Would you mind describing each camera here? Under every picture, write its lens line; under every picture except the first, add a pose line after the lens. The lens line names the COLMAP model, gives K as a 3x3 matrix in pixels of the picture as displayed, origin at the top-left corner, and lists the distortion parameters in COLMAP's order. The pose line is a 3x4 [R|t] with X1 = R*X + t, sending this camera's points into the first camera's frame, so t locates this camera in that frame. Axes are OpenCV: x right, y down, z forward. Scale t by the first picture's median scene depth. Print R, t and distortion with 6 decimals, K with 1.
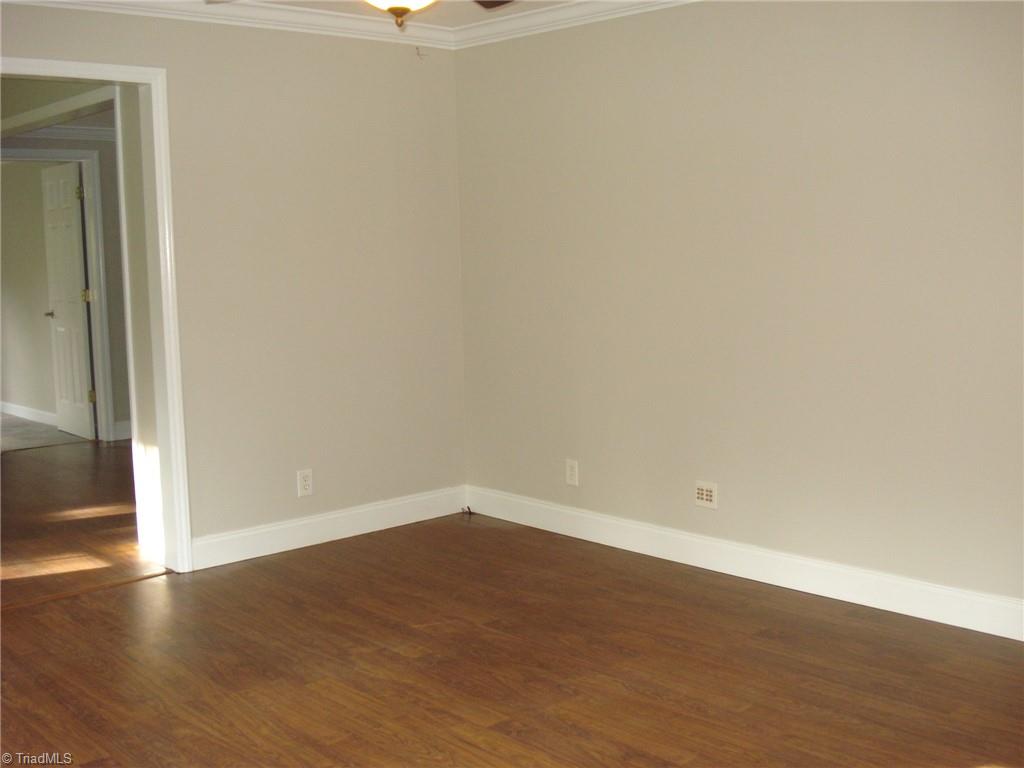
lens RADIAL K [[1175.5, 0, 512.0], [0, 1175.5, 384.0], [0, 0, 1]] dist [-0.096623, -0.023900]
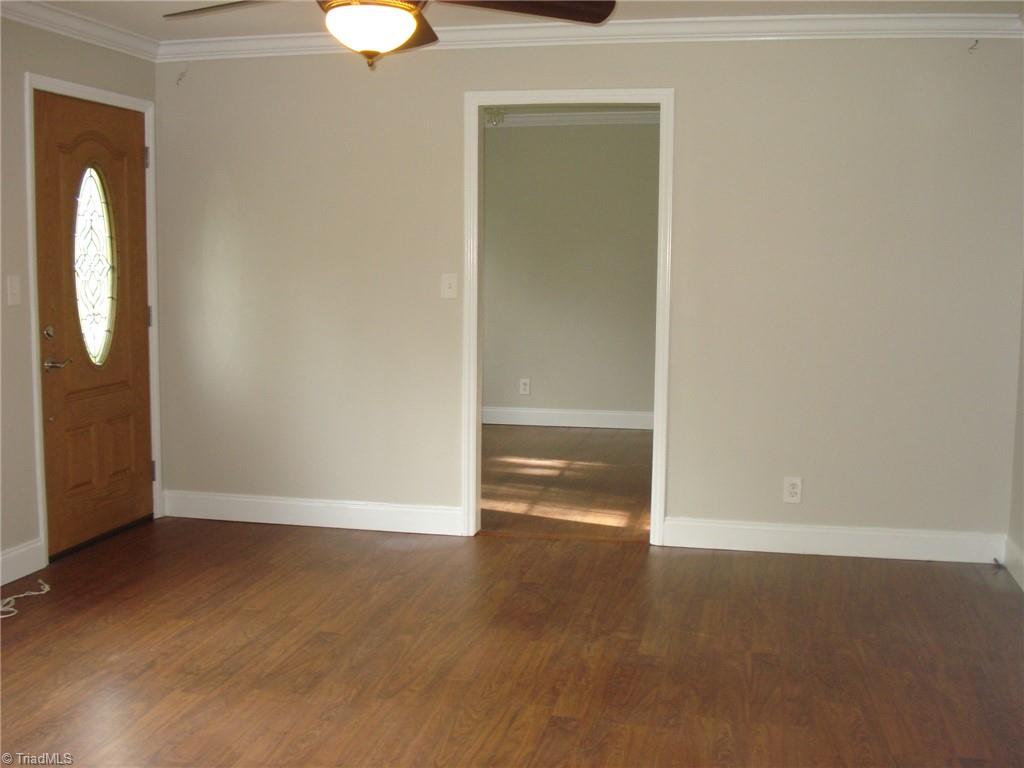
lens RADIAL K [[1175.5, 0, 512.0], [0, 1175.5, 384.0], [0, 0, 1]] dist [-0.096623, -0.023900]
pose [[0.577441, 0.119419, -0.807652, 0.662114], [-0.121369, 0.990809, 0.059726, -0.049838], [0.807361, 0.063536, 0.586627, 0.293908]]
